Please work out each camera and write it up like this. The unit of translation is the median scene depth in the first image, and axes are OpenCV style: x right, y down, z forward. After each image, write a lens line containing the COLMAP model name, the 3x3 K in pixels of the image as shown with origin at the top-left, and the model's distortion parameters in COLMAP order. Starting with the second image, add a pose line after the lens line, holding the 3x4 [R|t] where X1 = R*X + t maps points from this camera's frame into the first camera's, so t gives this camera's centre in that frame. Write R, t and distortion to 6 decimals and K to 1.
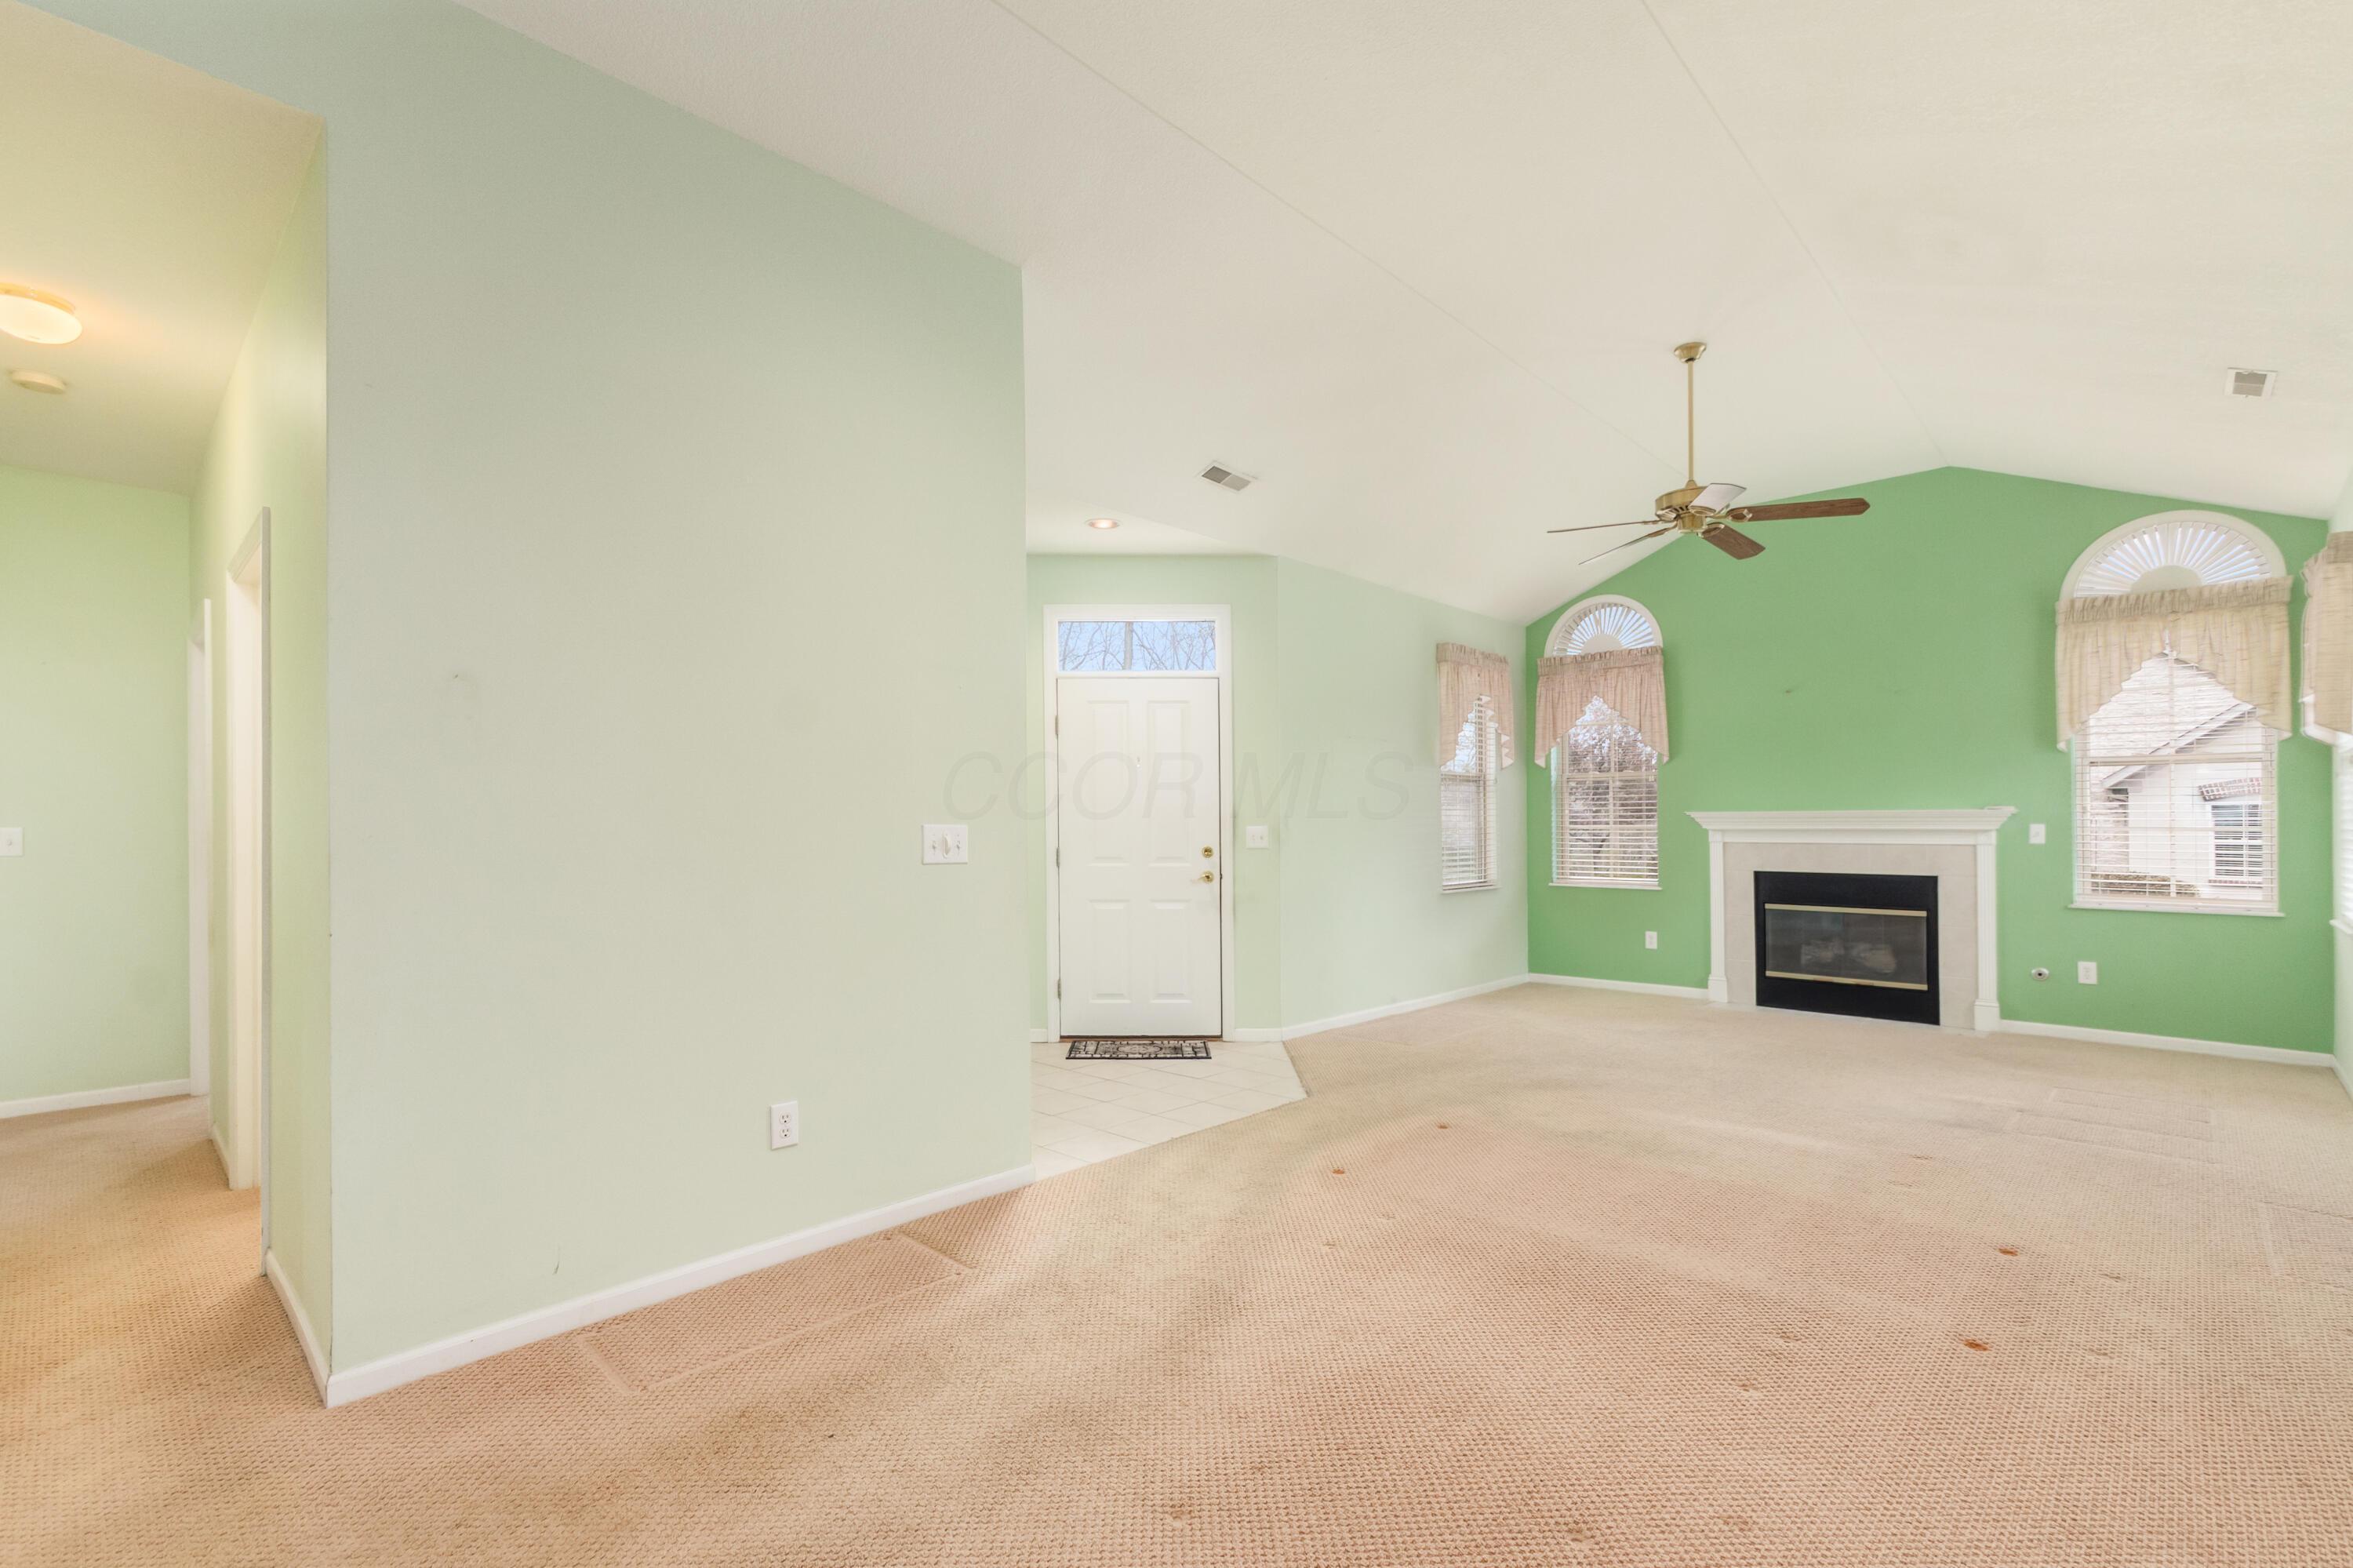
lens RADIAL K [[1067.9, 0, 1148.5], [0, 1067.9, 825.4], [0, 0, 1]] dist [-0.014371, 0.007966]
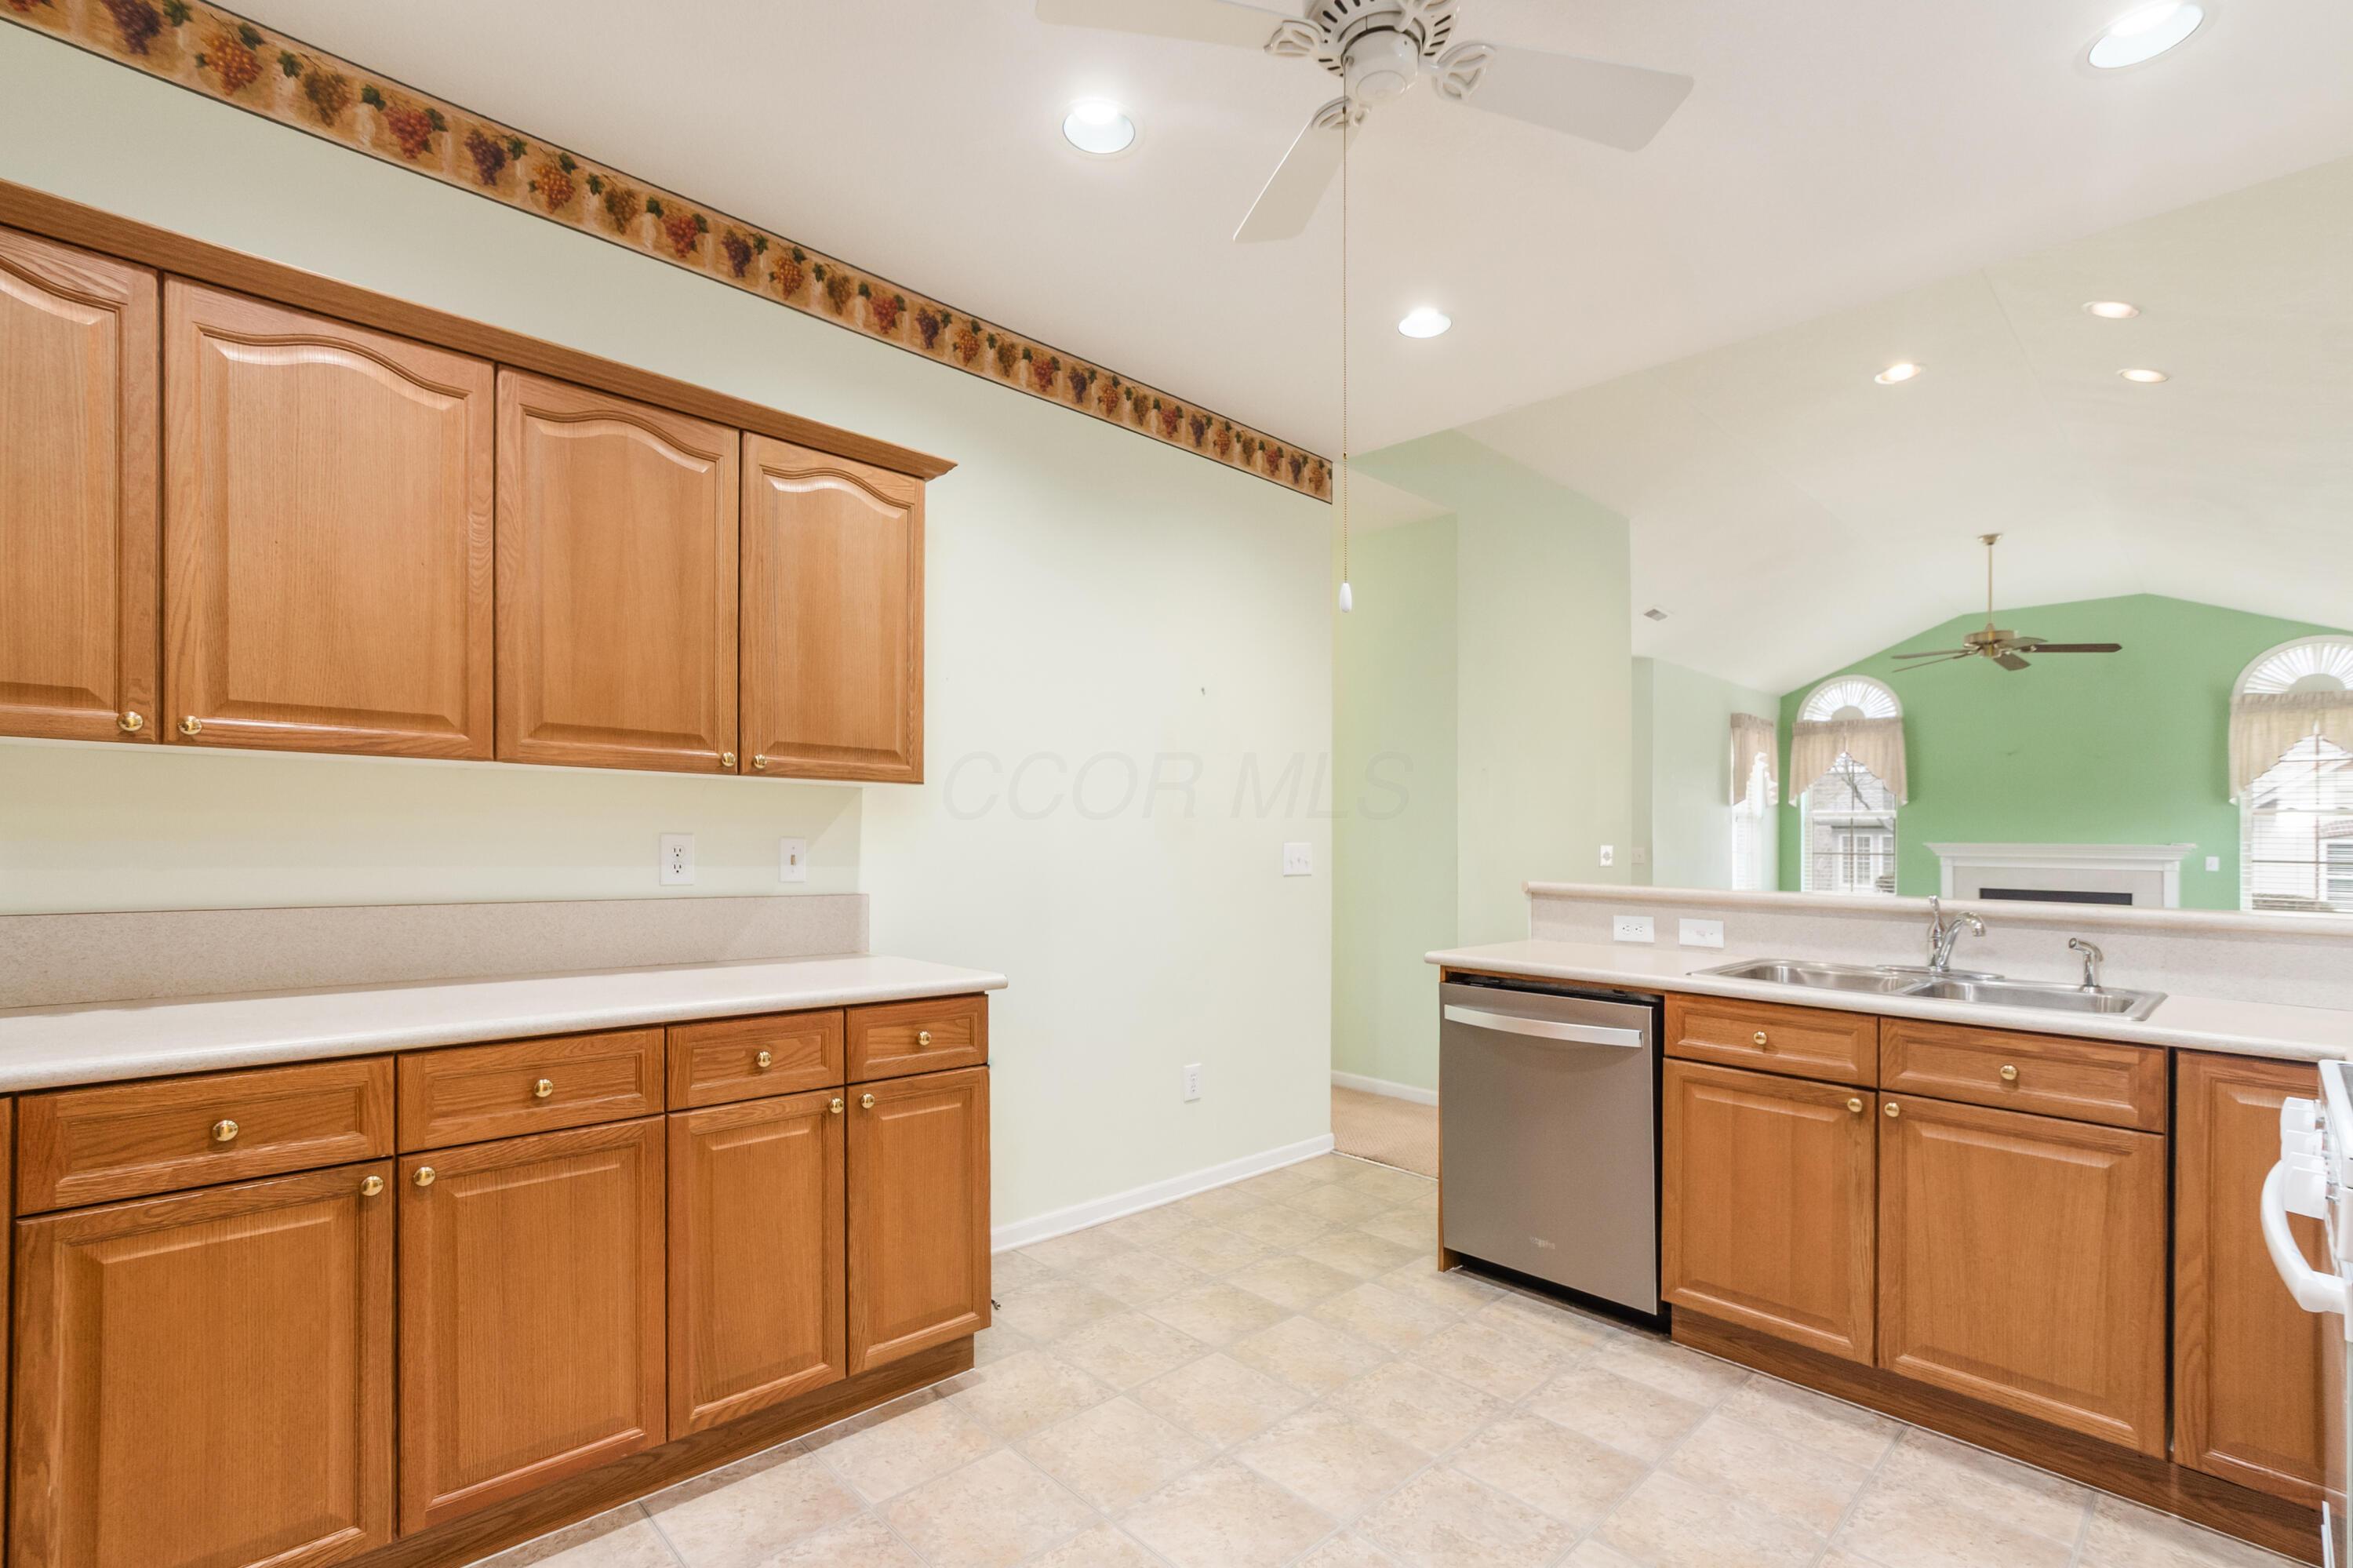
lens RADIAL K [[1067.9, 0, 1137.1], [0, 1067.9, 834.0], [0, 0, 1]] dist [-0.014371, 0.007966]
pose [[0.998541, 0.017955, -0.050918, -0.486918], [-0.018372, 0.999801, -0.007751, 0.005250], [0.050768, 0.008675, 0.998673, -0.446221]]
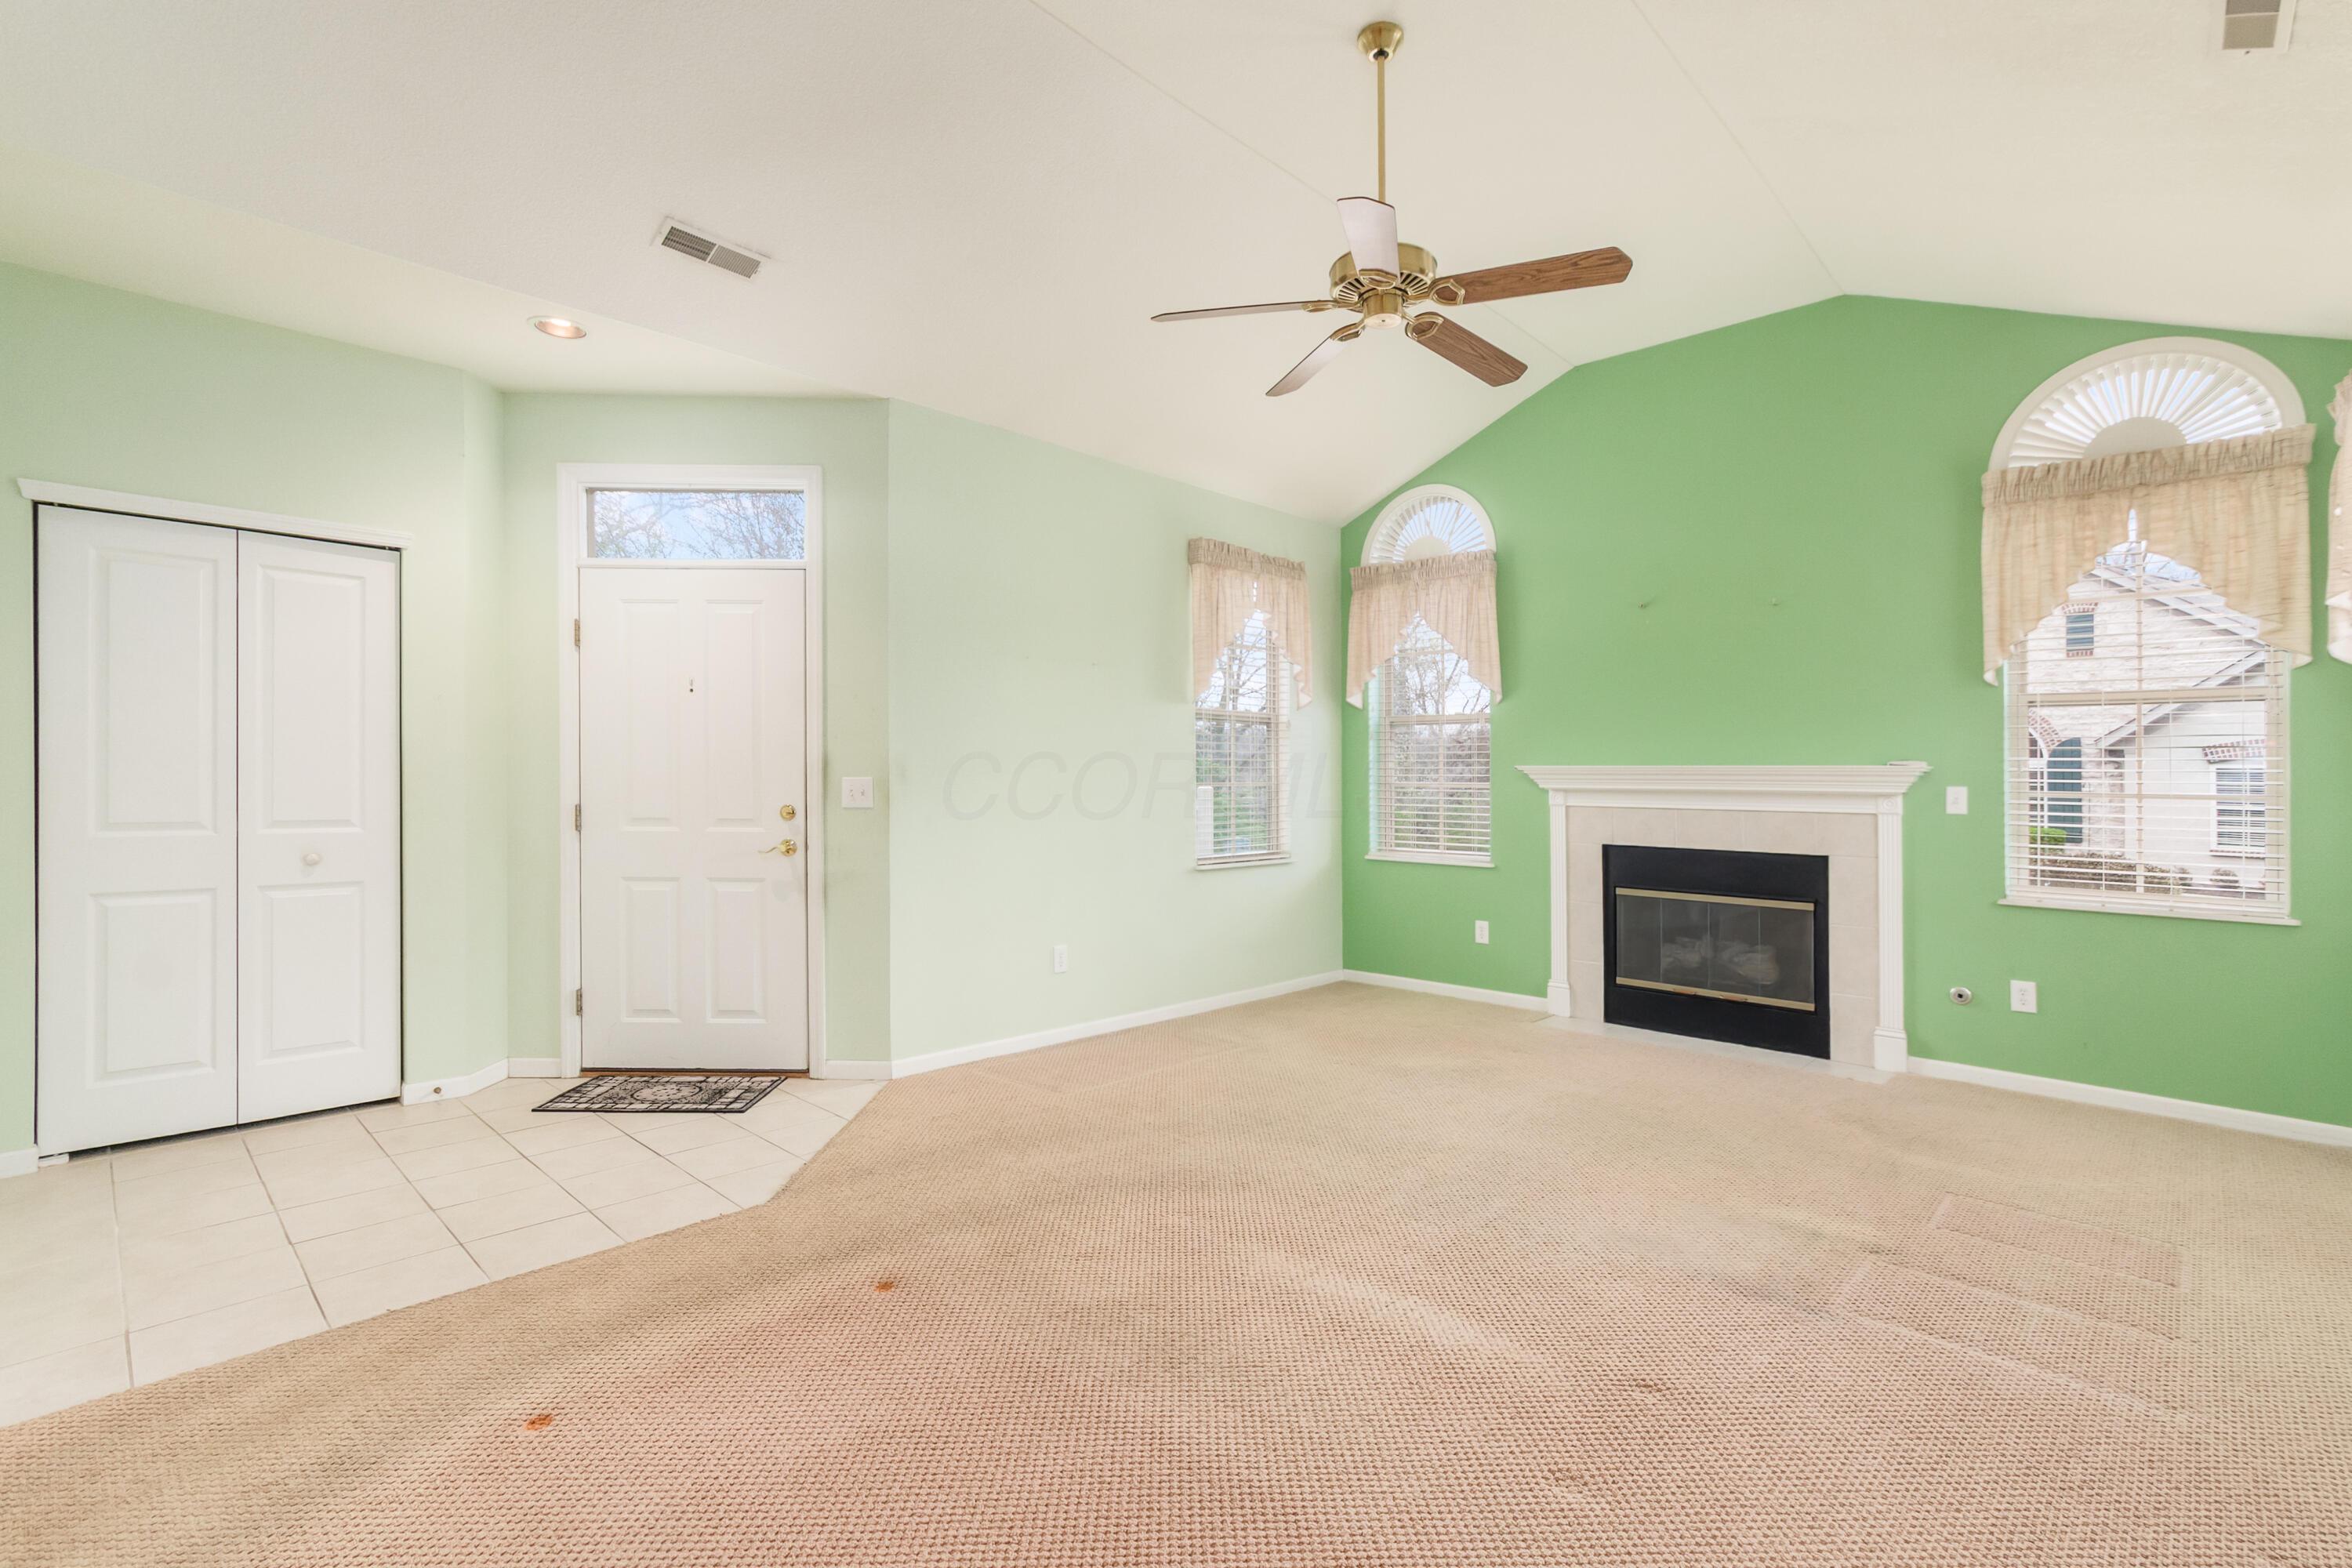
lens RADIAL K [[1067.4, 0, 1168.8], [0, 1067.4, 770.8], [0, 0, 1]] dist [-0.014371, 0.007966]
pose [[0.999917, 0.011772, 0.005316, 0.303614], [-0.011733, 0.999905, -0.007213, -0.000599], [-0.005400, 0.007150, 0.999960, 0.288060]]
